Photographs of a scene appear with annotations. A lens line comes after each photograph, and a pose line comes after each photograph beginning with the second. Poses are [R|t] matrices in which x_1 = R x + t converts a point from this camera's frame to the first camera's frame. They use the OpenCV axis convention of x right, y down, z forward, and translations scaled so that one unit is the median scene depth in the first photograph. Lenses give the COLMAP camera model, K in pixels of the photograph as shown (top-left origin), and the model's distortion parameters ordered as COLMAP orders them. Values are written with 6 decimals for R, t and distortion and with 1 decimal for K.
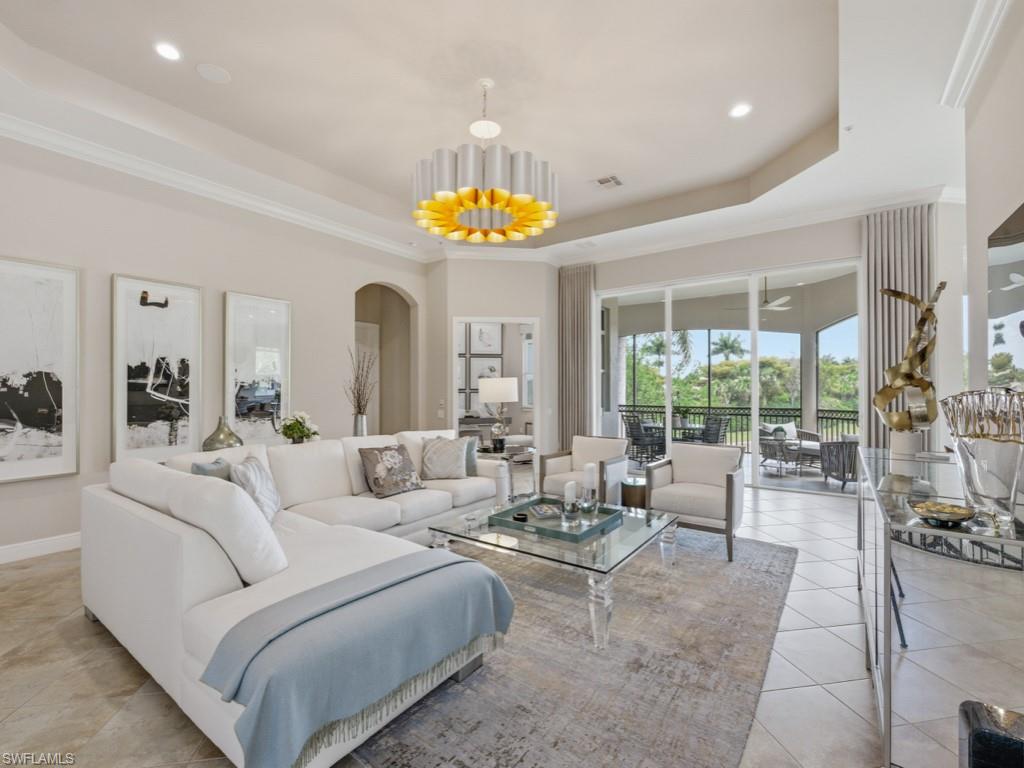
lens RADIAL K [[460.4, 0, 506.3], [0, 460.4, 384.7], [0, 0, 1]] dist [-0.001182, -0.000366]
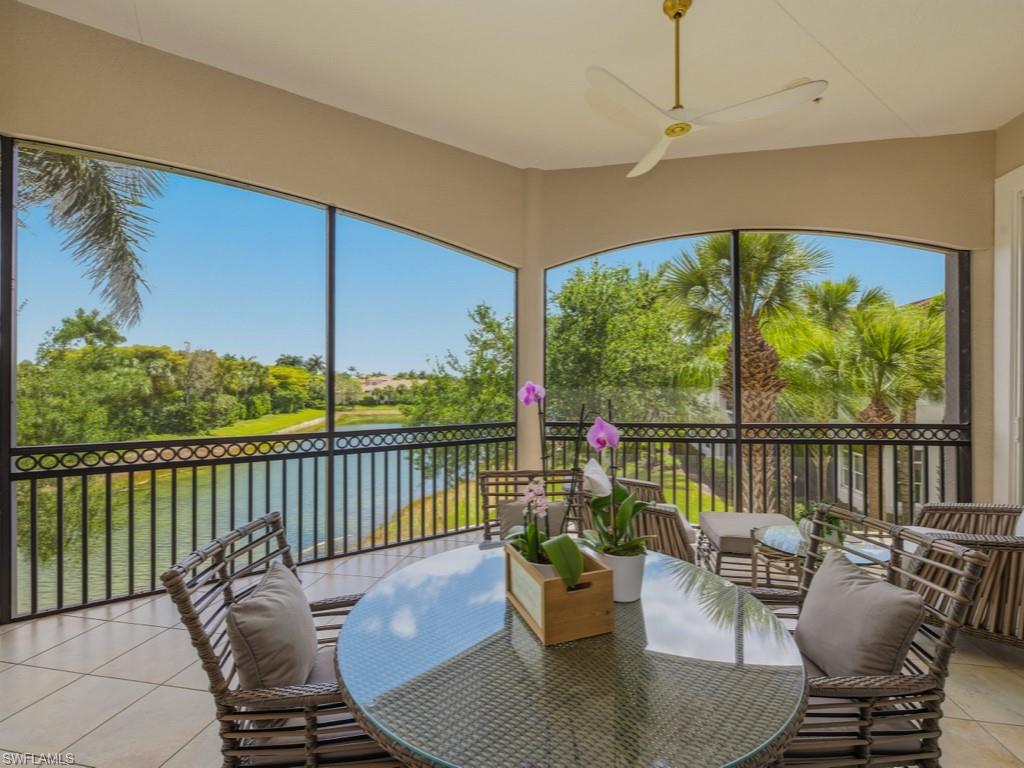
lens RADIAL K [[453.8, 0, 508.8], [0, 453.8, 384.7], [0, 0, 1]] dist [0.000329, -0.000355]
pose [[0.346320, 0.006367, 0.938095, 0.221191], [-0.012953, 0.999914, -0.002005, 0.014888], [-0.938027, -0.011457, 0.346373, 0.995779]]
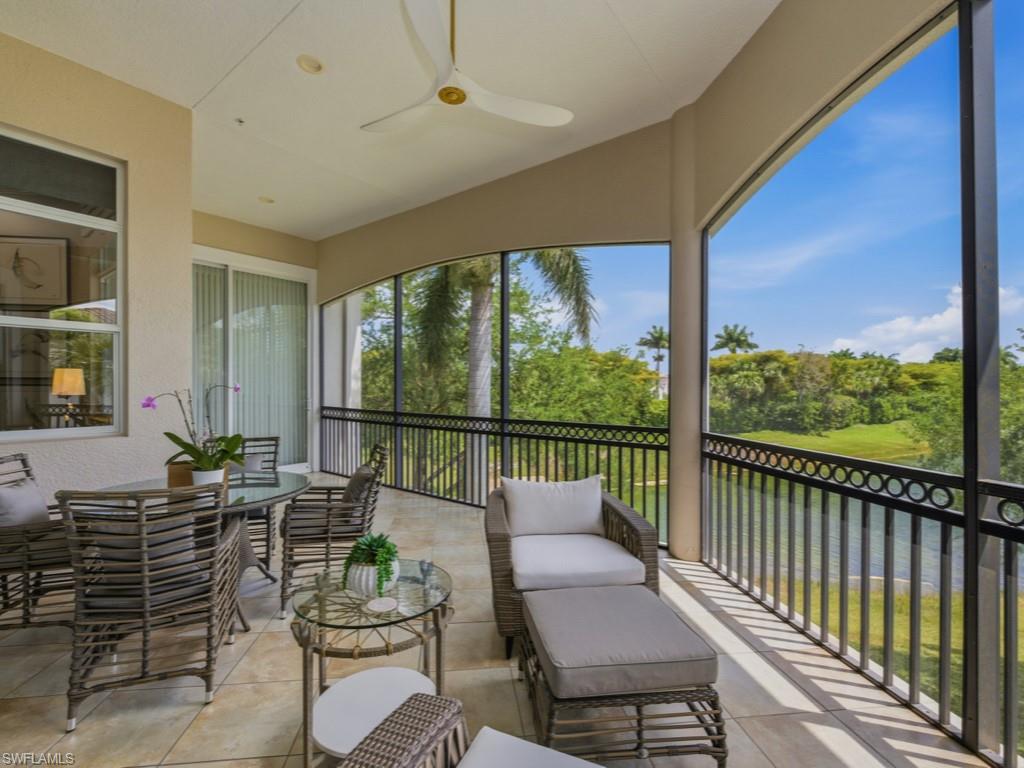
lens RADIAL K [[453.8, 0, 508.8], [0, 453.8, 384.7], [0, 0, 1]] dist [0.000329, -0.000355]
pose [[0.999423, 0.005924, -0.033439, 0.607736], [-0.005598, 0.999936, 0.009815, 0.011779], [0.033495, -0.009623, 0.999393, 0.711424]]
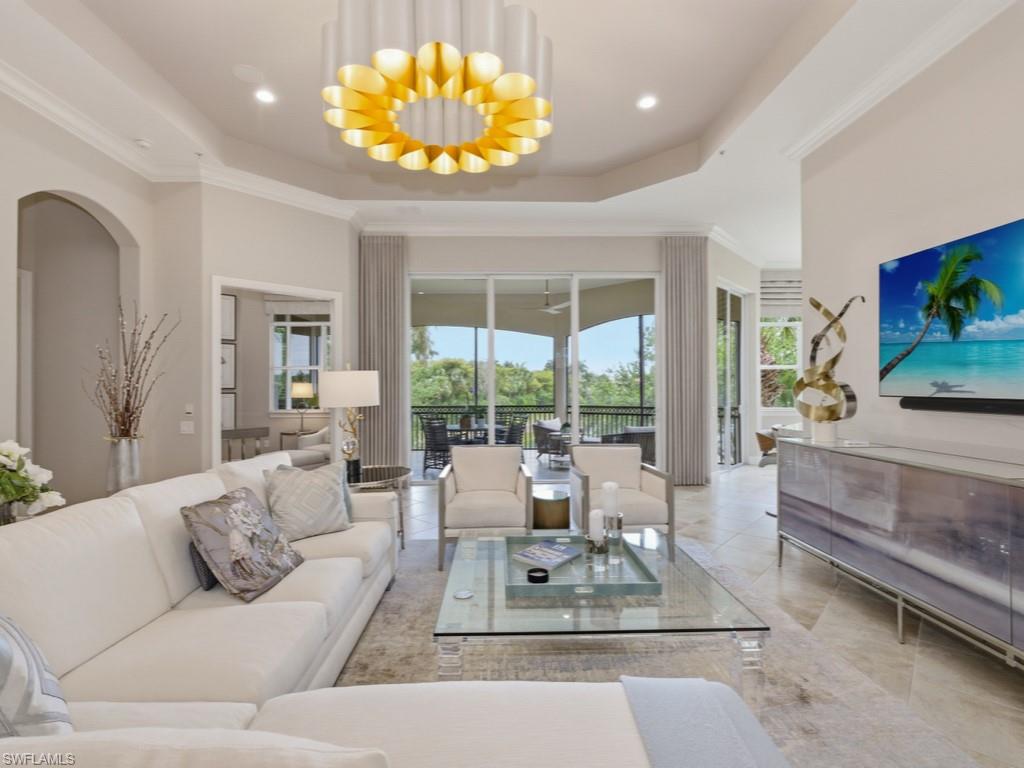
lens RADIAL K [[482.3, 0, 510.5], [0, 482.3, 382.6], [0, 0, 1]] dist [-0.000716, -0.000338]
pose [[0.790644, 0.005538, 0.612251, -0.173345], [-0.004003, 0.999984, -0.003875, 0.002654], [-0.612263, 0.000613, 0.790654, 0.184258]]
